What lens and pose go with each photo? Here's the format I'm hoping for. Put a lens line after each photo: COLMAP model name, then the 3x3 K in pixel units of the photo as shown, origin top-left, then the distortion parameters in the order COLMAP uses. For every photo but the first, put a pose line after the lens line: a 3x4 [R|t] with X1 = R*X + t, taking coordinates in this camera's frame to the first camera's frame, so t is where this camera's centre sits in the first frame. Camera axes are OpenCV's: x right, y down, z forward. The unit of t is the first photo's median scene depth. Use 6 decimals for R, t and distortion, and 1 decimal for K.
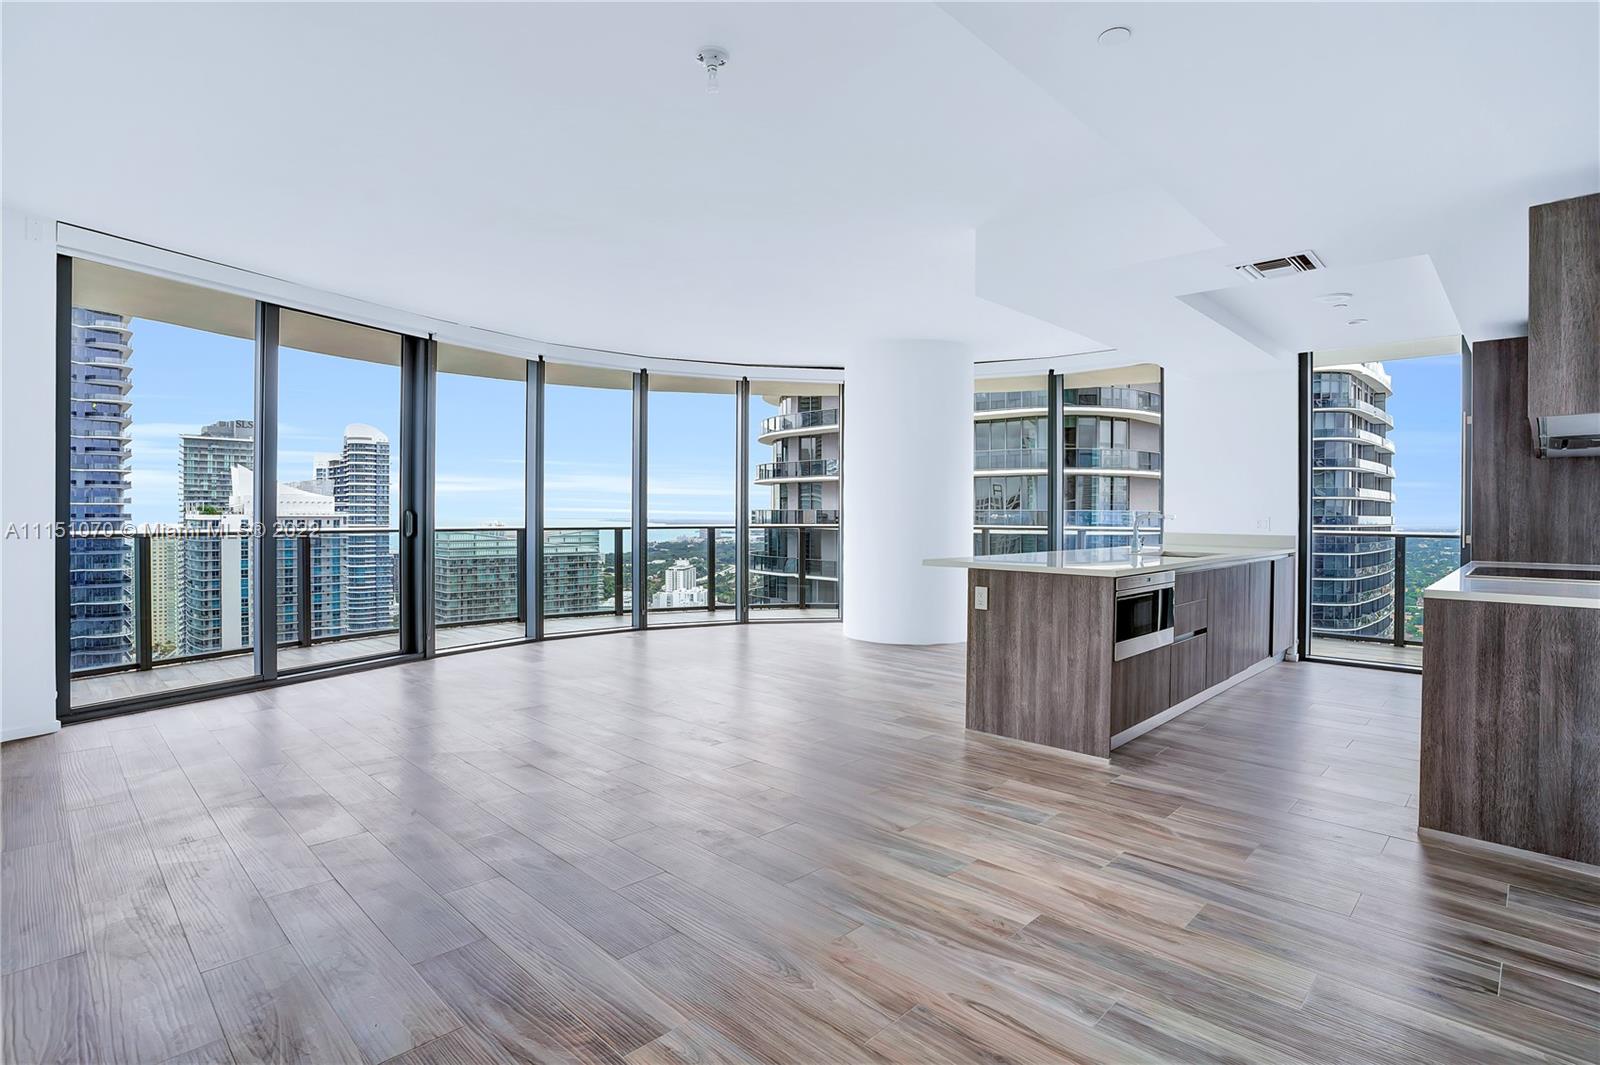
lens RADIAL K [[798.7, 0, 799.9], [0, 798.7, 514.7], [0, 0, 1]] dist [-0.066117, 0.029273]
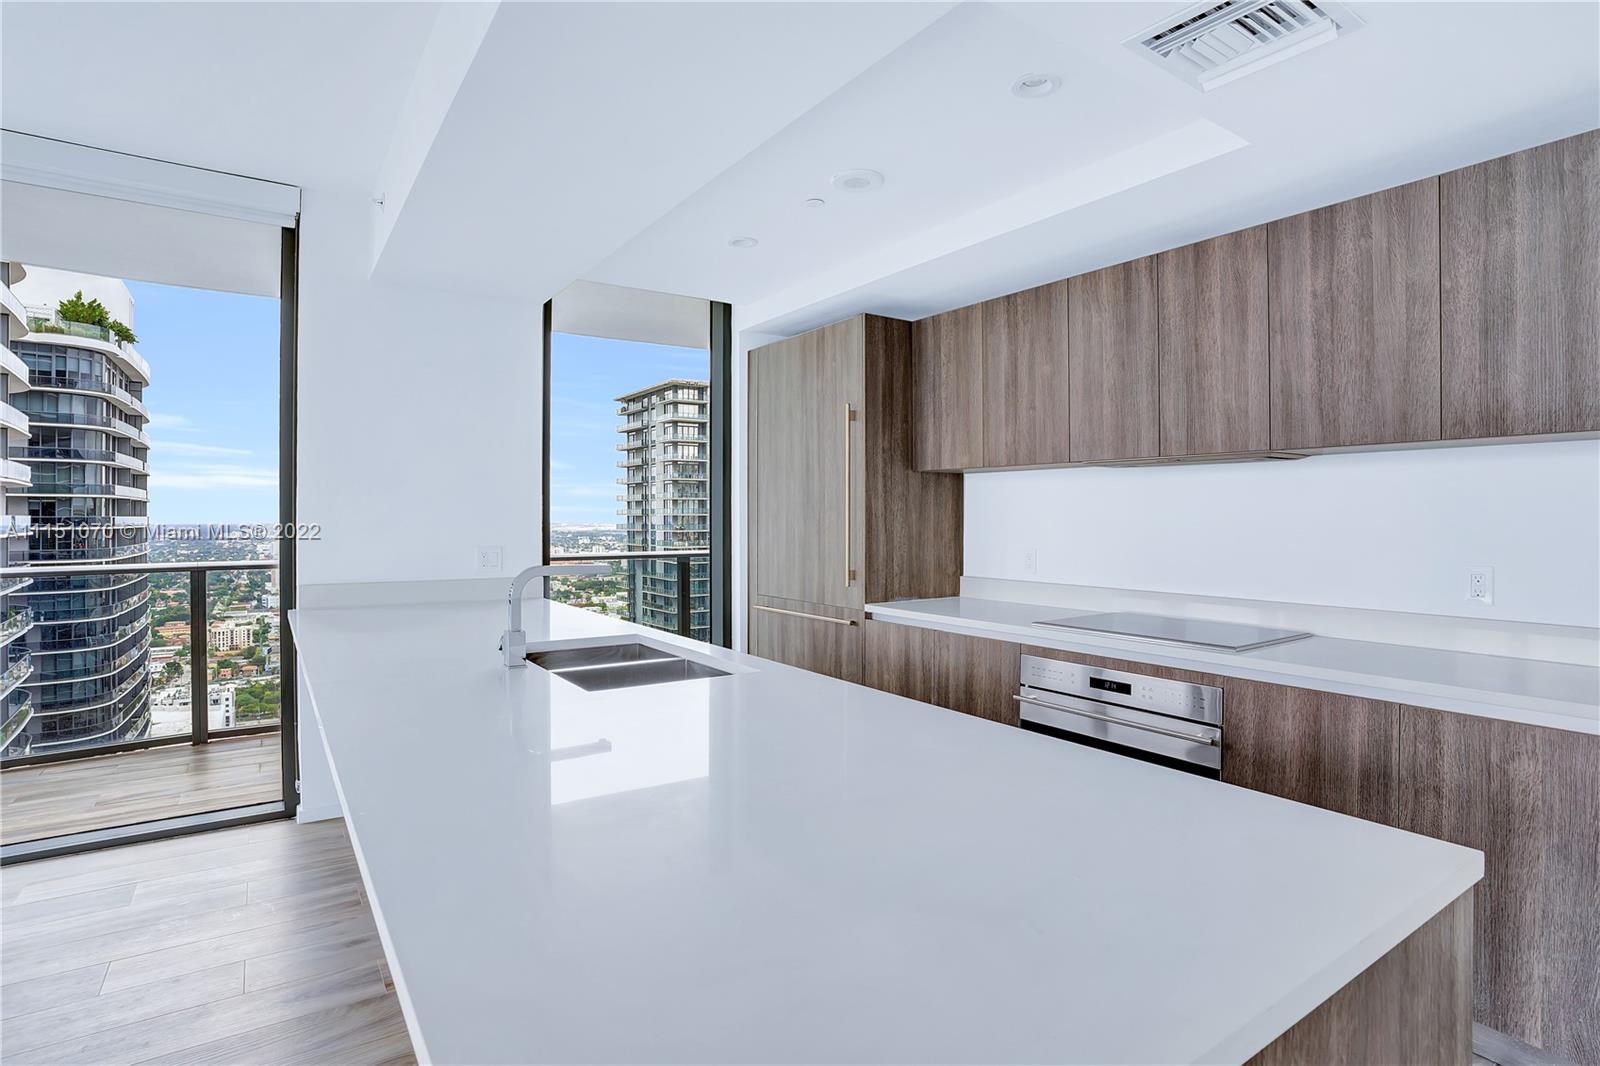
lens RADIAL K [[805.5, 0, 791.8], [0, 805.5, 520.3], [0, 0, 1]] dist [-0.077266, 0.035150]
pose [[0.200522, -0.013491, 0.979596, 0.109258], [0.004181, 0.999908, 0.012915, -0.035840], [-0.979680, 0.001506, 0.200559, 1.028619]]
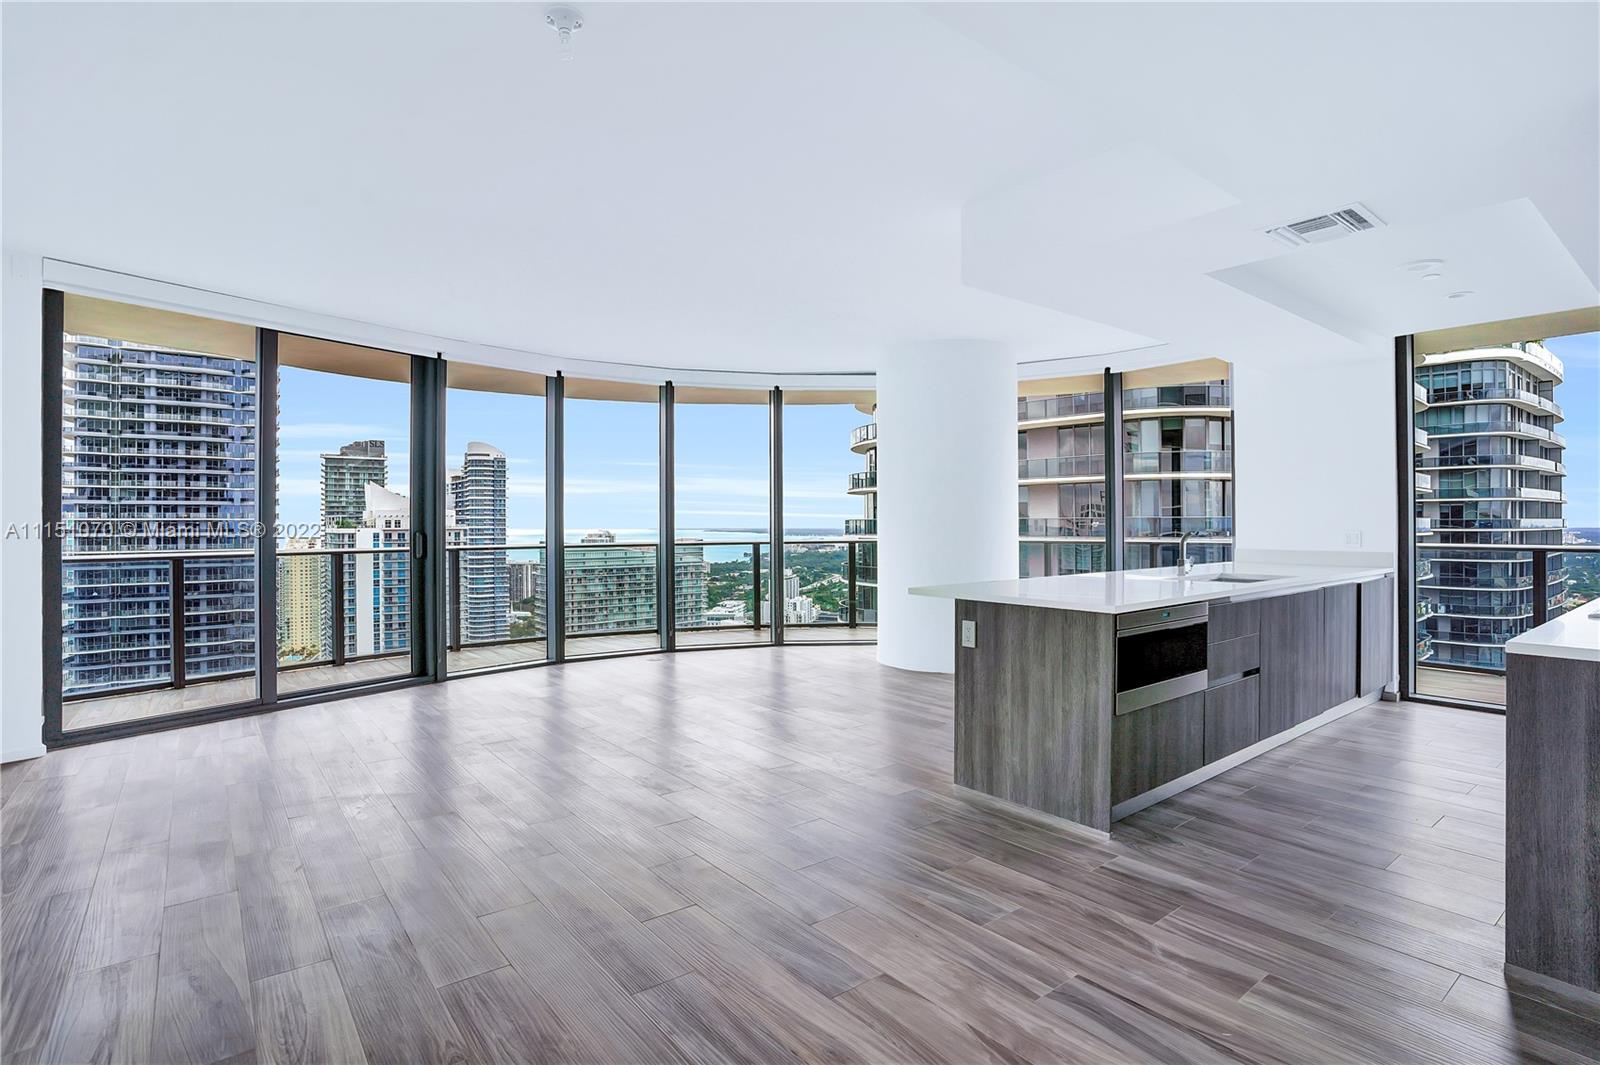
lens RADIAL K [[798.6, 0, 795.8], [0, 798.6, 515.5], [0, 0, 1]] dist [-0.068018, 0.030785]
pose [[0.990814, -0.011025, -0.134778, 0.159371], [0.009709, 0.999899, -0.010416, -0.015983], [0.134879, 0.009011, 0.990821, 0.120226]]
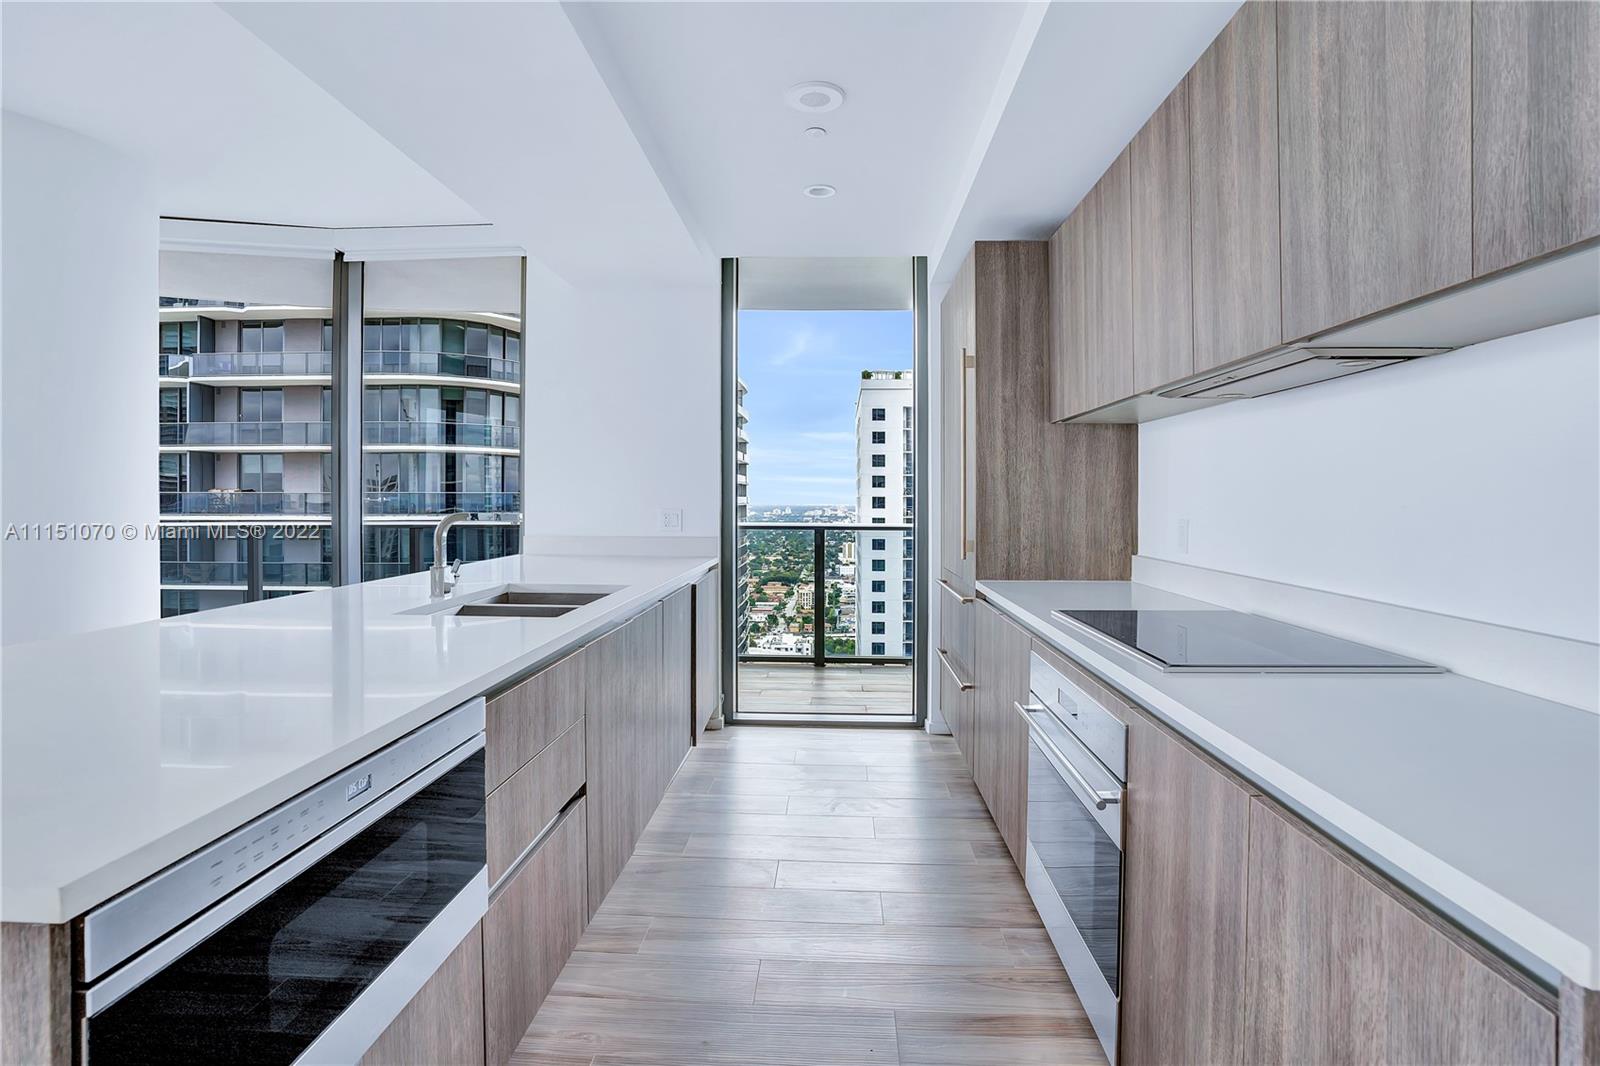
lens RADIAL K [[798.6, 0, 795.8], [0, 798.6, 516.0], [0, 0, 1]] dist [-0.068018, 0.030785]
pose [[0.752468, -0.018714, 0.658363, 0.363785], [0.002023, 0.999657, 0.026102, -0.012475], [-0.658626, -0.018309, 0.752248, 0.677137]]
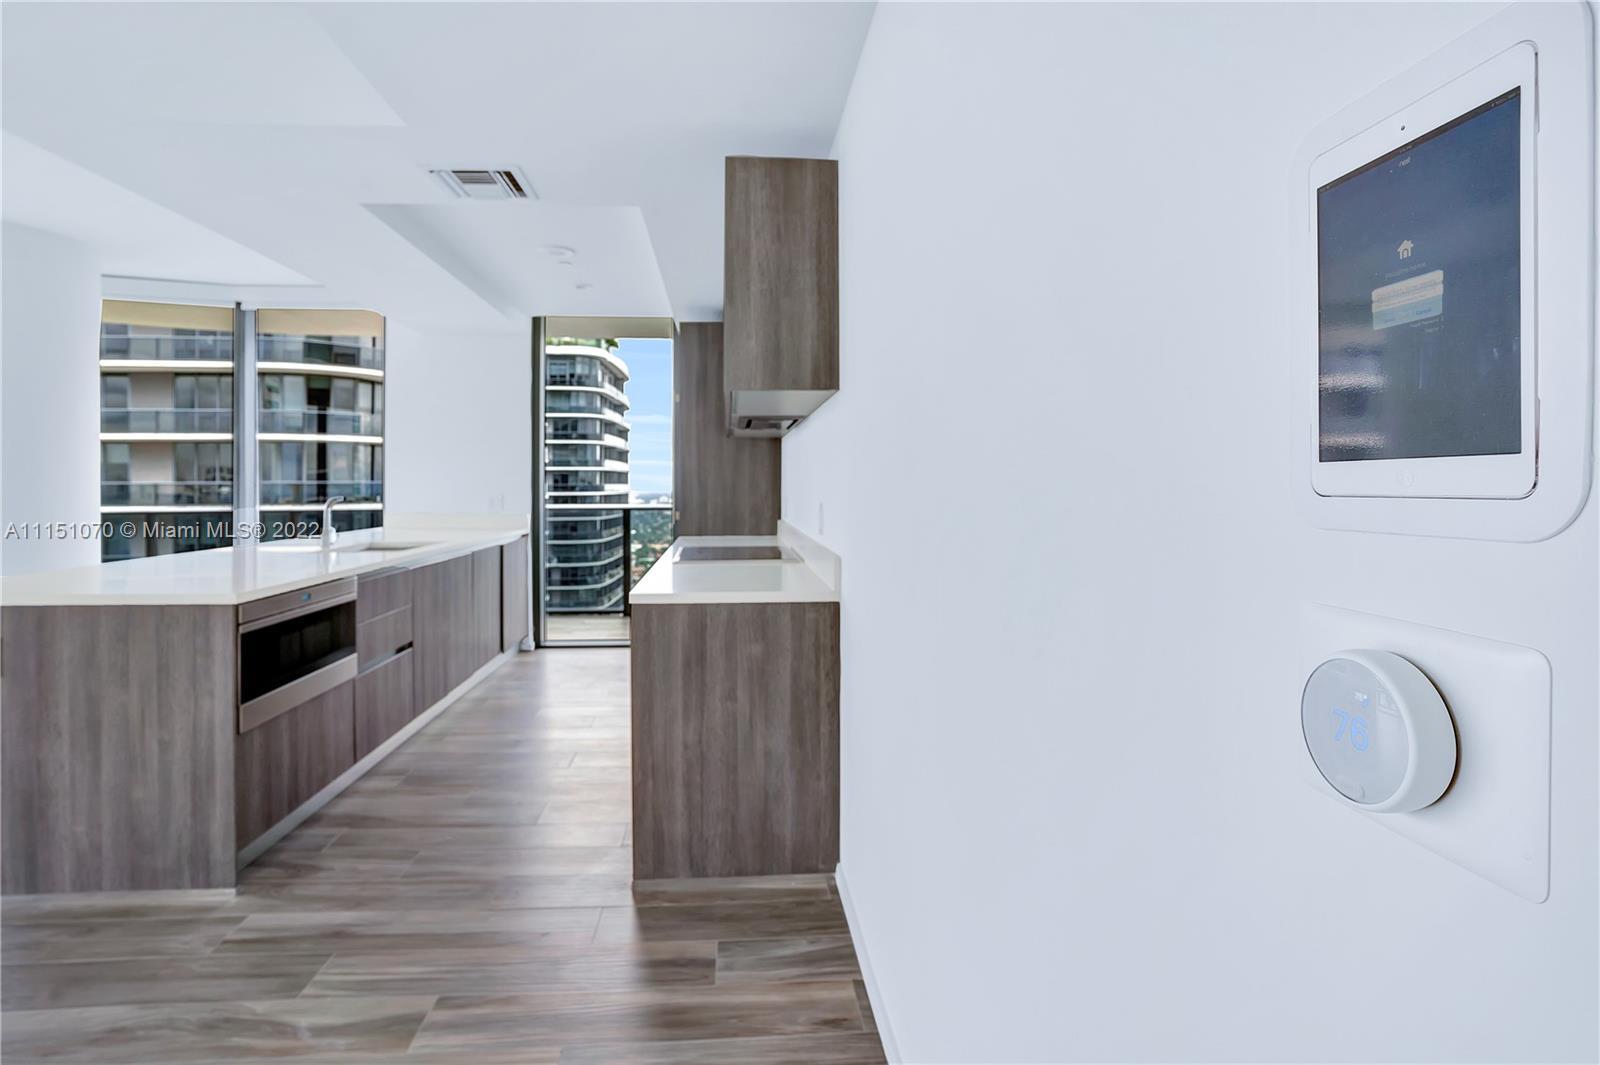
lens RADIAL K [[809.3, 0, 799.5], [0, 809.3, 484.2], [0, 0, 1]] dist [-0.077409, 0.032293]
pose [[0.653730, -0.009252, 0.756671, 0.192555], [0.009396, 0.999947, 0.004108, -0.014104], [-0.756669, 0.004425, 0.653783, 0.211154]]
